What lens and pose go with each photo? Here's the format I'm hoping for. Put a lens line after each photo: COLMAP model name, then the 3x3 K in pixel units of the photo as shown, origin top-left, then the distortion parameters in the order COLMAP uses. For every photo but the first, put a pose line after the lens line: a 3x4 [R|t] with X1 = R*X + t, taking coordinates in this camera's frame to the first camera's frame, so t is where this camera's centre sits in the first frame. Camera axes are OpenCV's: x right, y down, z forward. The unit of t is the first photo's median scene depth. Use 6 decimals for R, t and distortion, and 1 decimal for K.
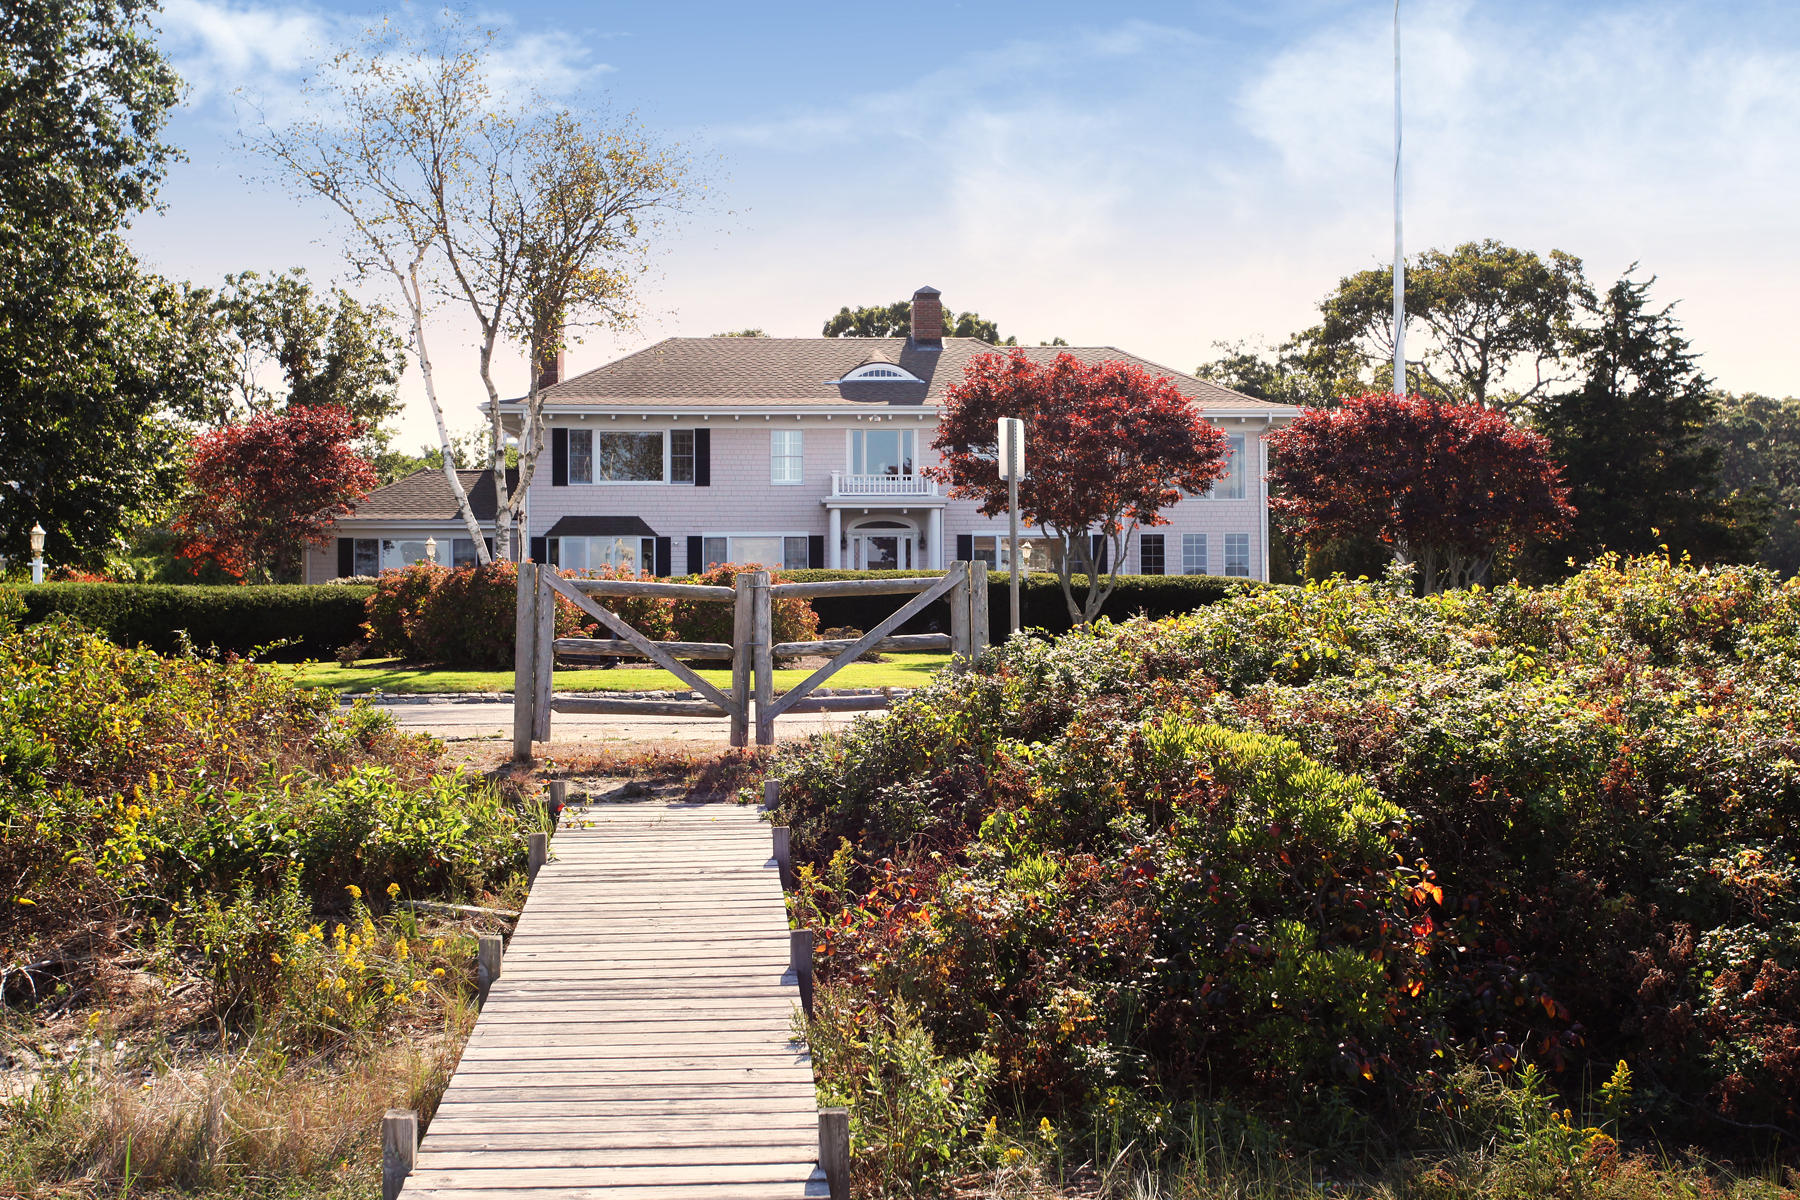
lens RADIAL K [[2028.6, 0, 892.3], [0, 2028.6, 607.6], [0, 0, 1]] dist [0.094327, 0.000000]
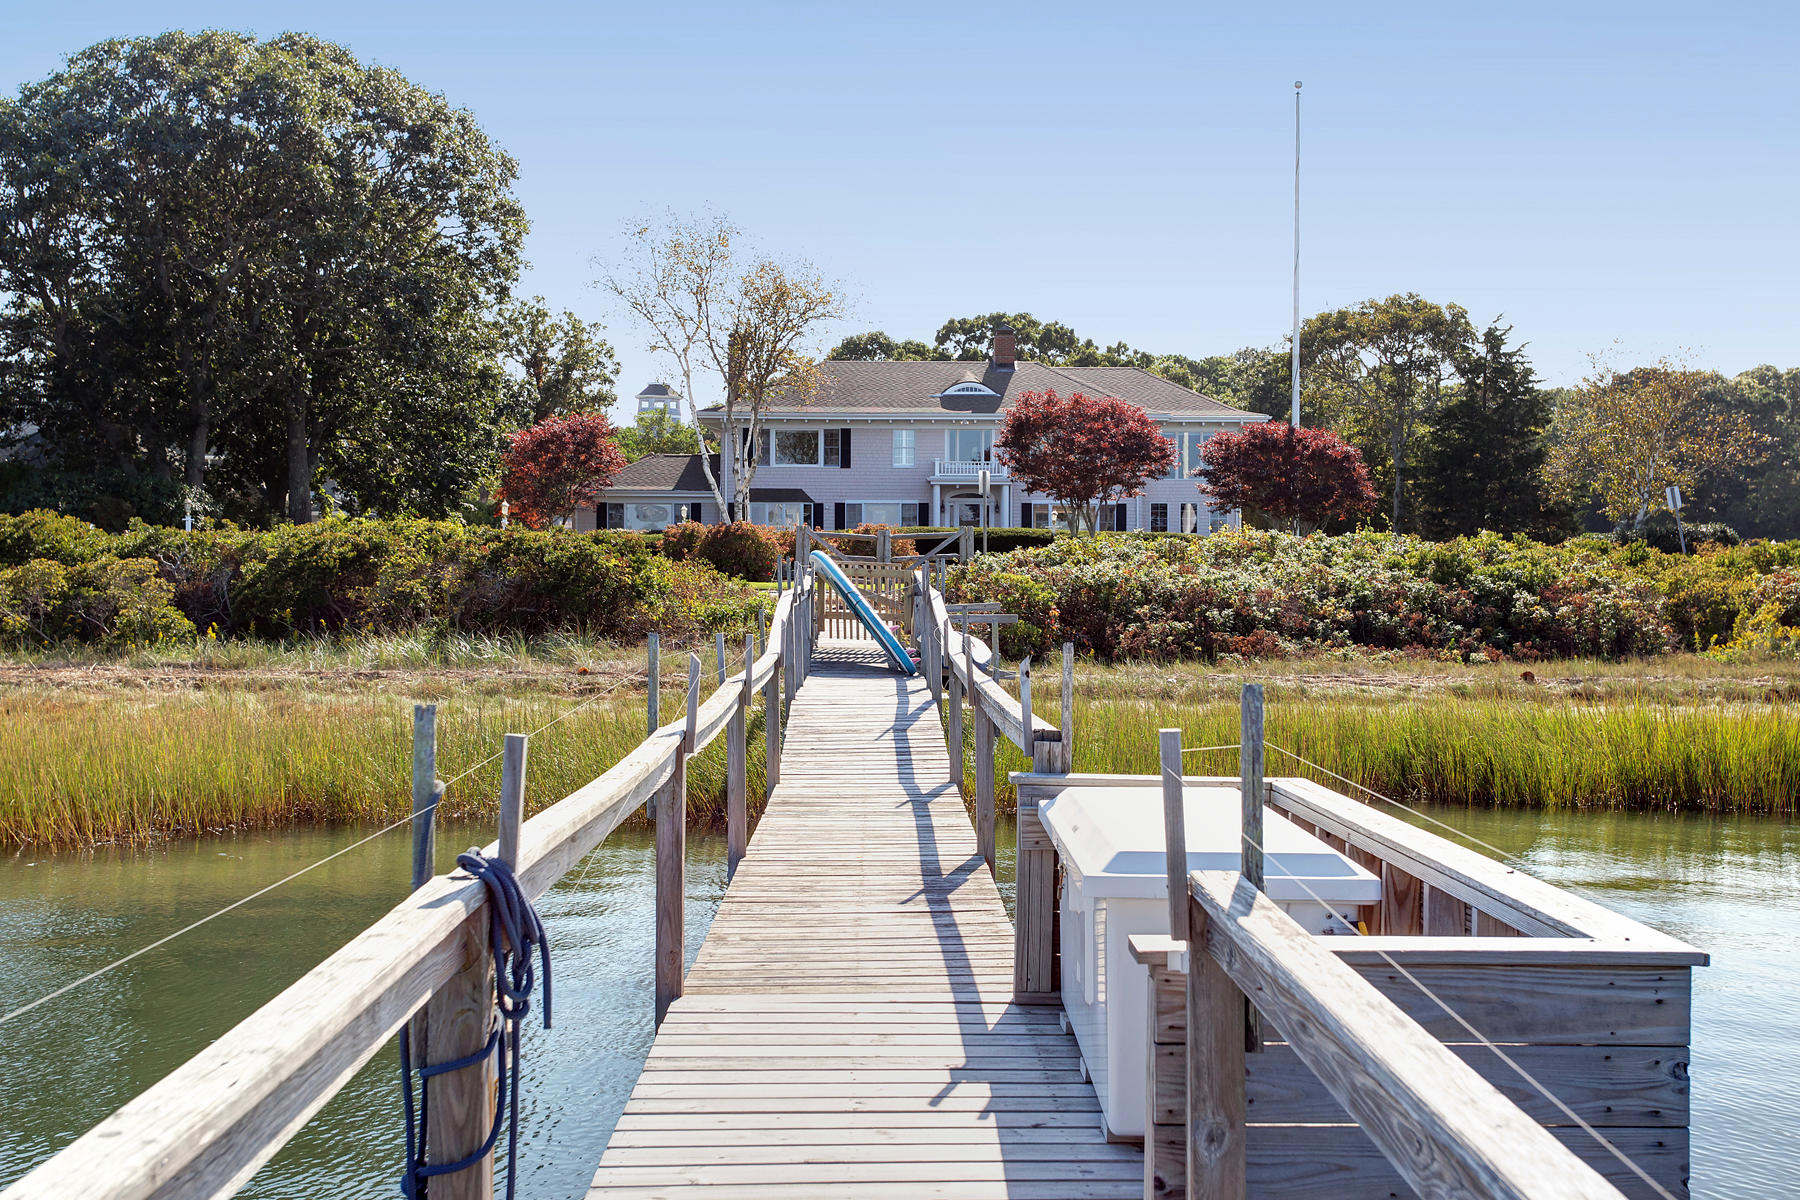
lens RADIAL K [[2028.6, 0, 903.2], [0, 2028.6, 586.0], [0, 0, 1]] dist [0.094327, 0.000000]
pose [[0.998485, 0.008256, -0.054399, 0.027203], [-0.007616, 0.999899, 0.011958, 0.006425], [0.054493, -0.011525, 0.998448, -0.444511]]
